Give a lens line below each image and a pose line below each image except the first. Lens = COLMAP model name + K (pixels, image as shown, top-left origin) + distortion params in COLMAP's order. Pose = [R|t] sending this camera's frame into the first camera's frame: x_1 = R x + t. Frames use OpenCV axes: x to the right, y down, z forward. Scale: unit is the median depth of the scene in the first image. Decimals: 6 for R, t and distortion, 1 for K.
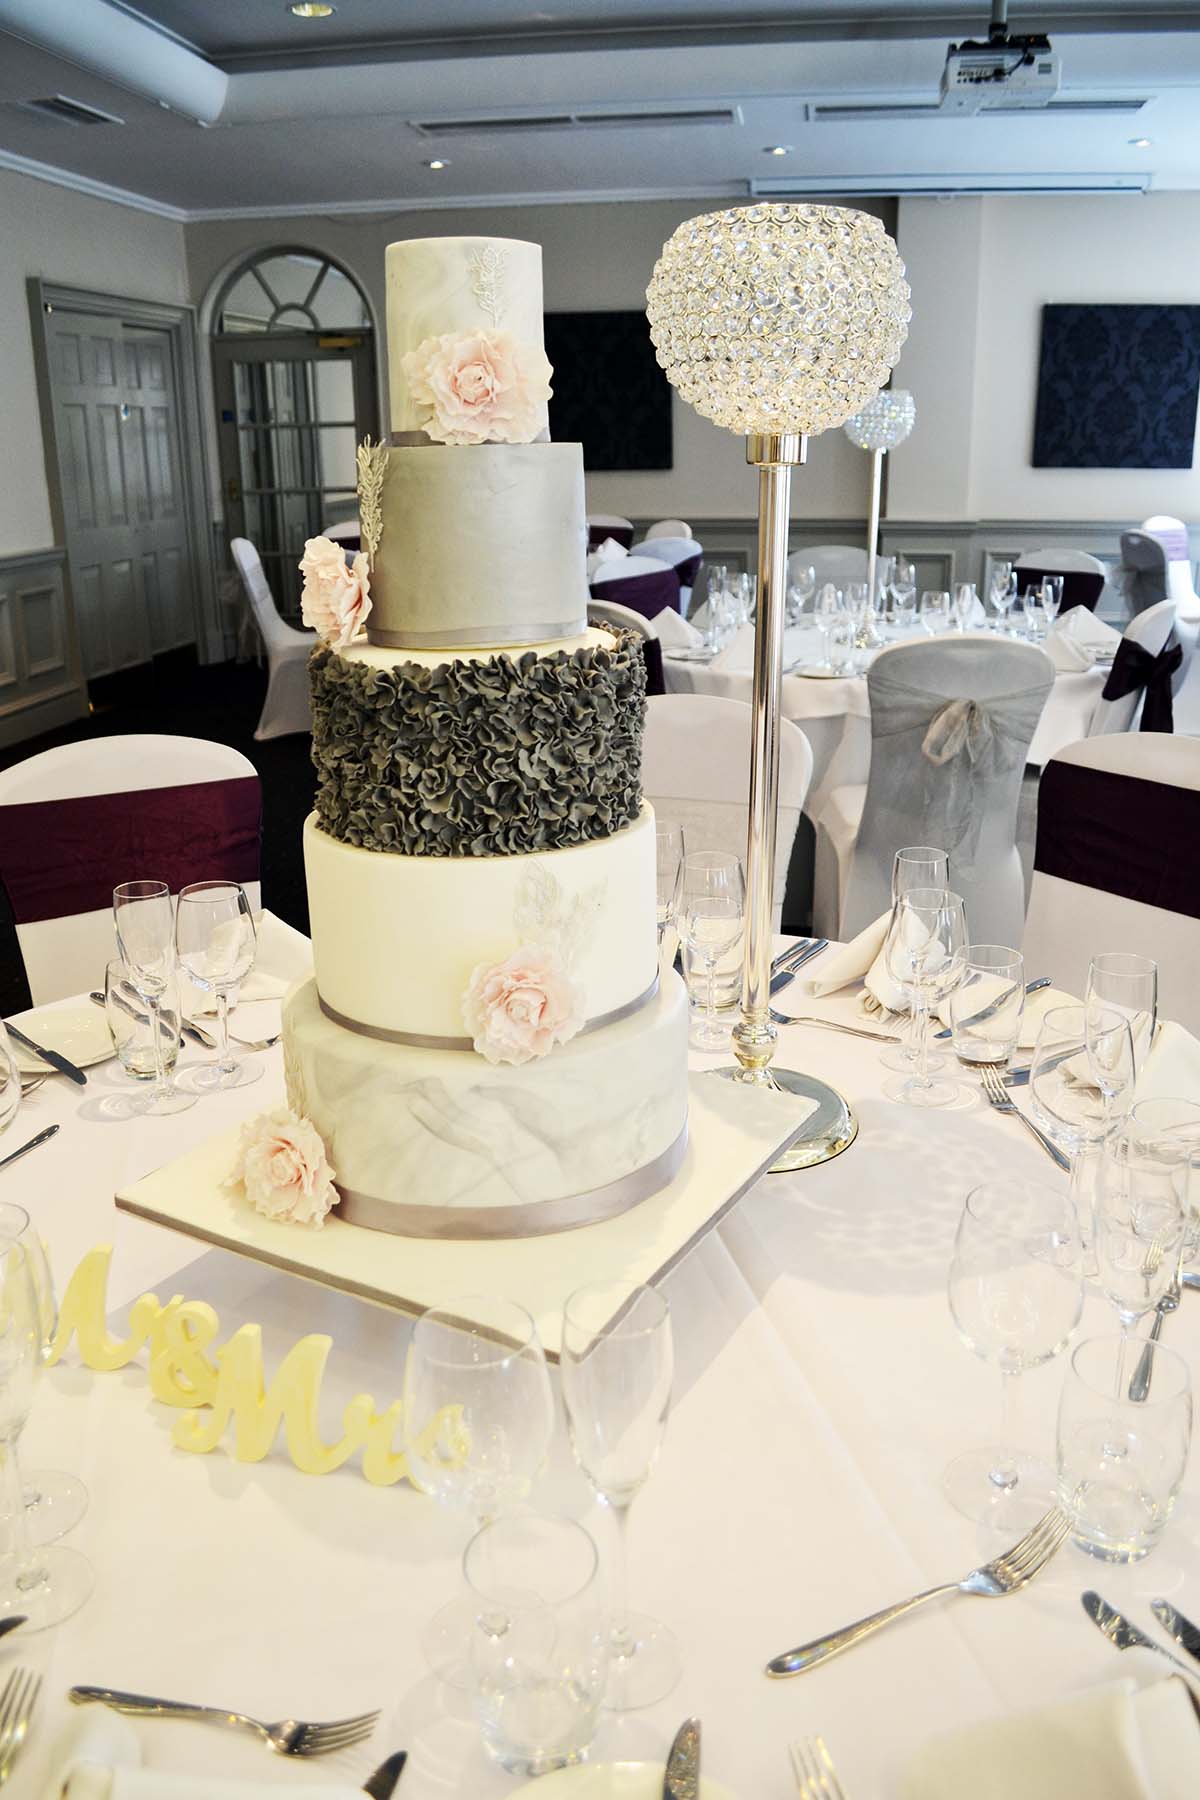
lens RADIAL K [[1288.2, 0, 594.8], [0, 1288.2, 908.6], [0, 0, 1]] dist [-0.059909, 0.004111]
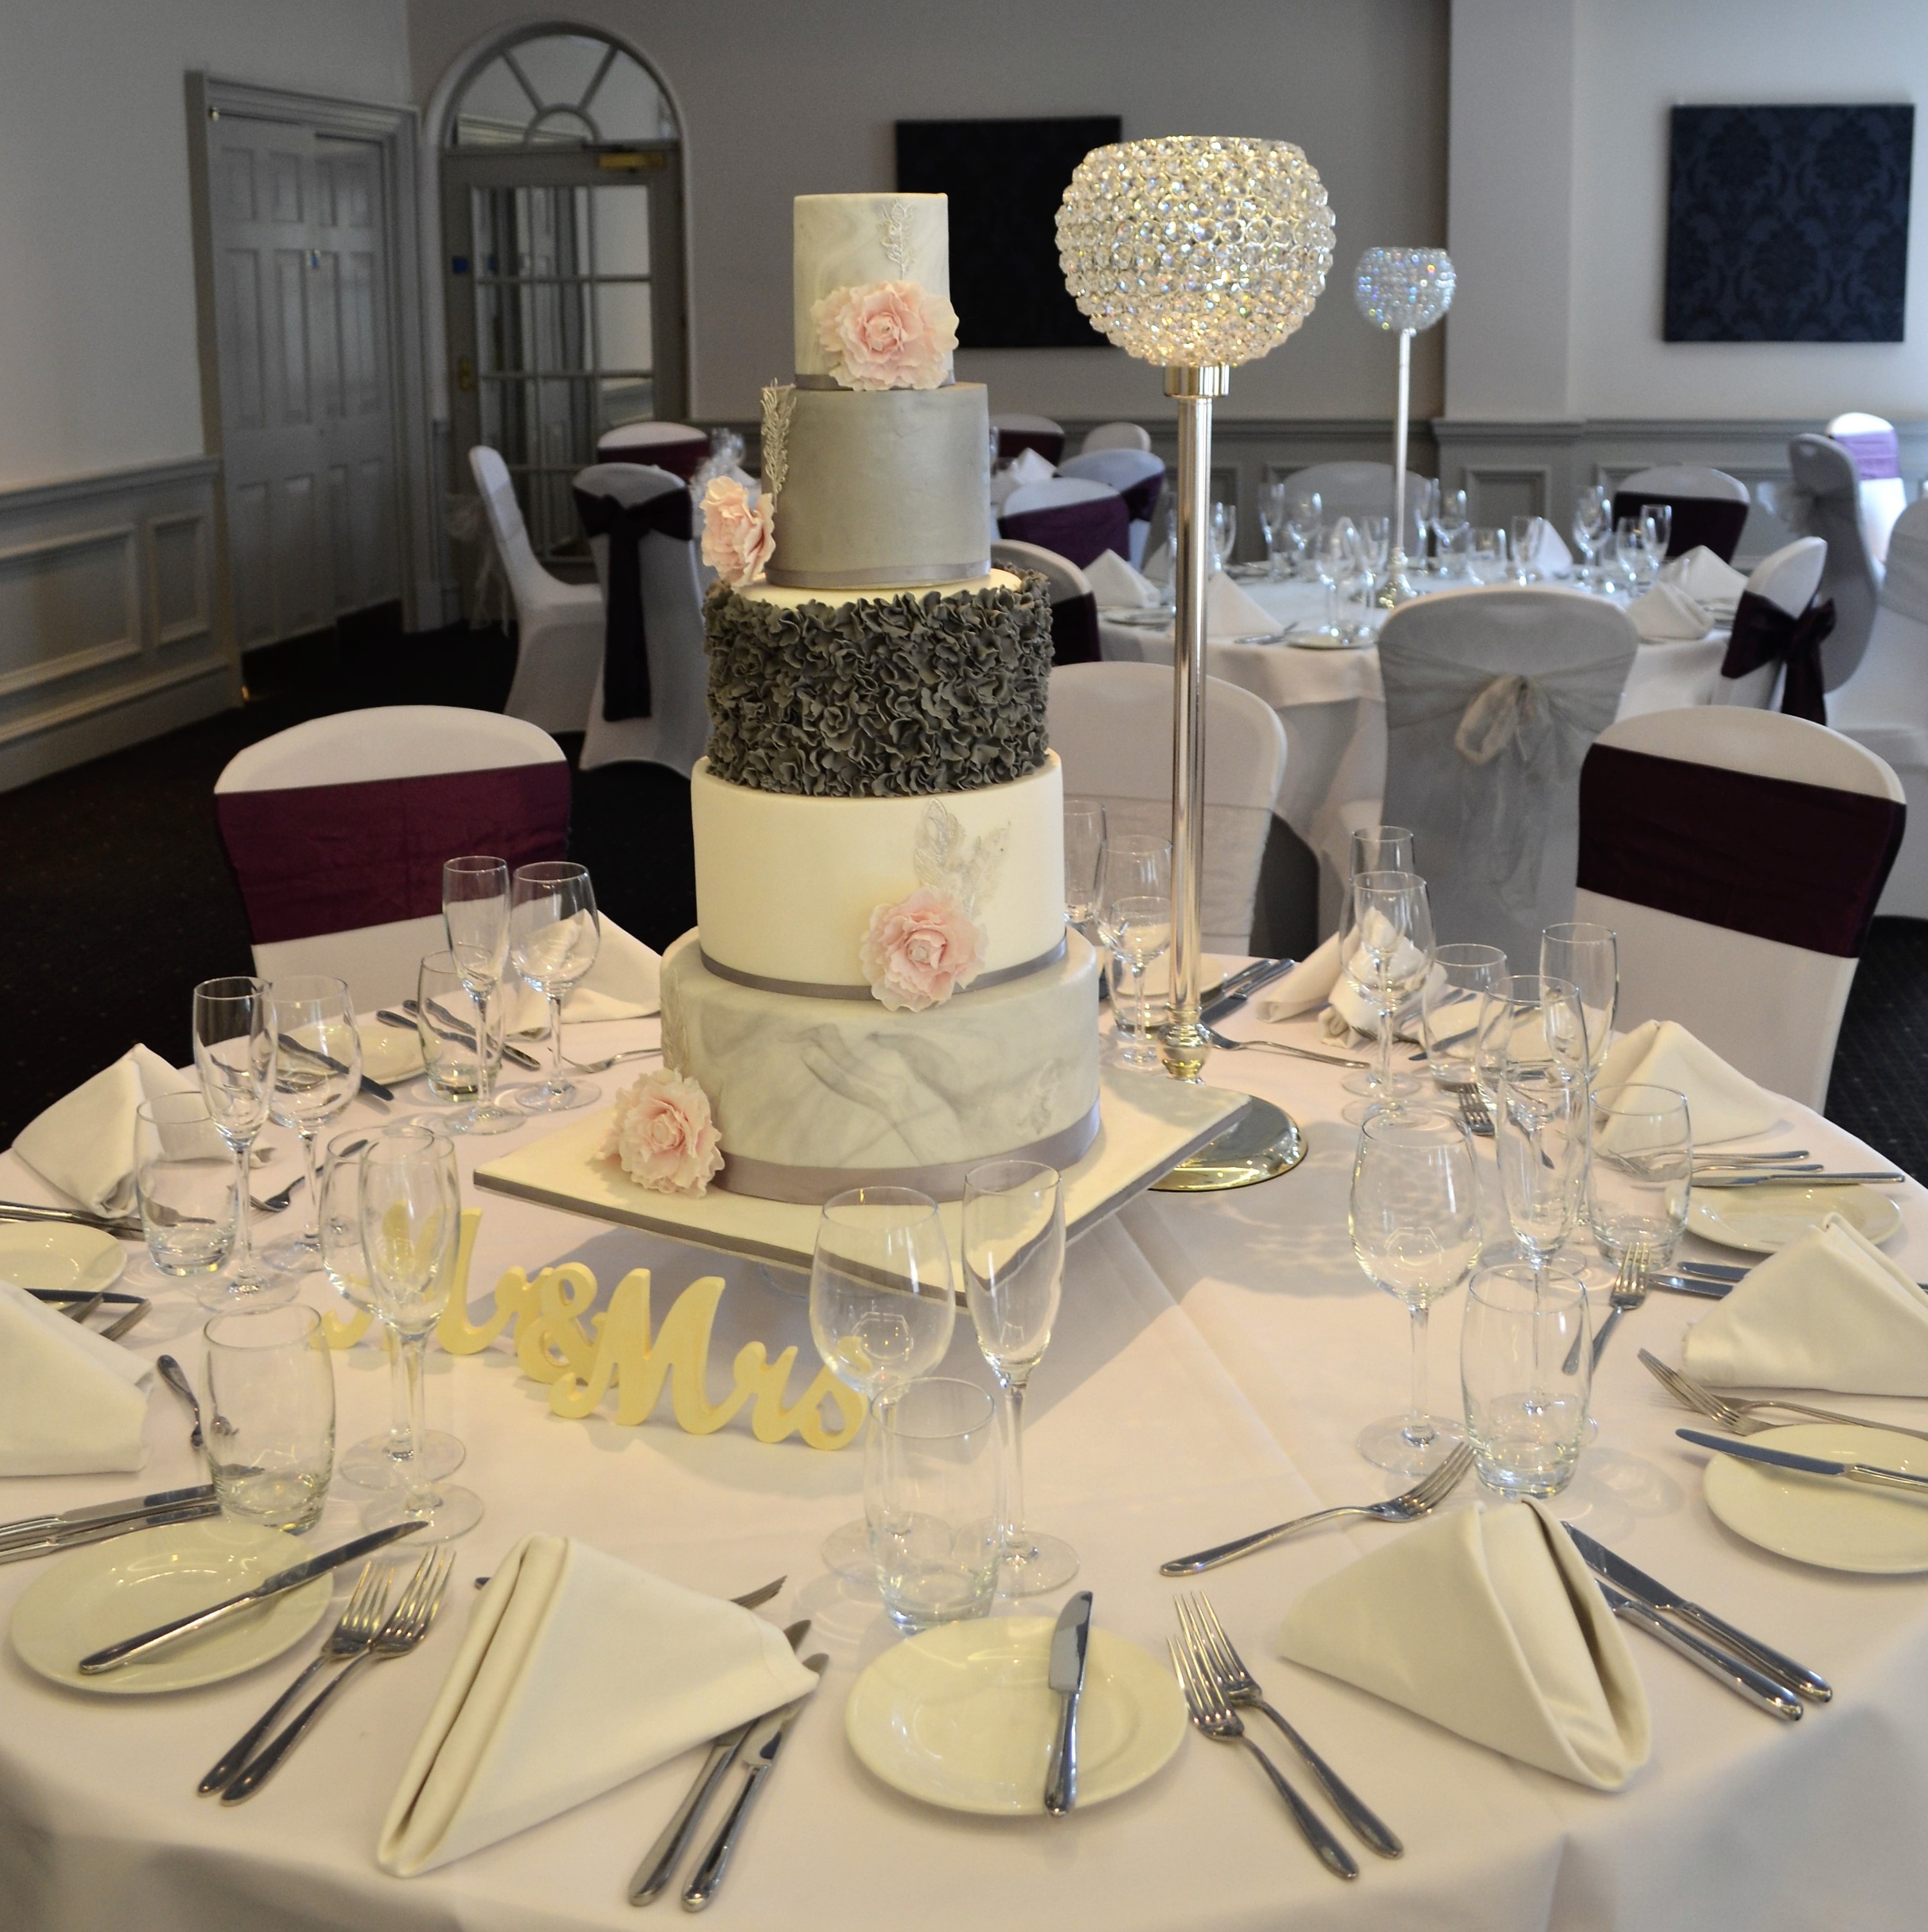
lens RADIAL K [[3212.8, 0, 969.4], [0, 3212.8, 962.5], [0, 0, 1]] dist [-0.021452, 0.000000]
pose [[0.999875, 0.004813, -0.015072, 0.011934], [-0.006354, 0.994564, -0.103933, 0.248108], [0.014490, 0.104016, 0.994470, -1.041757]]
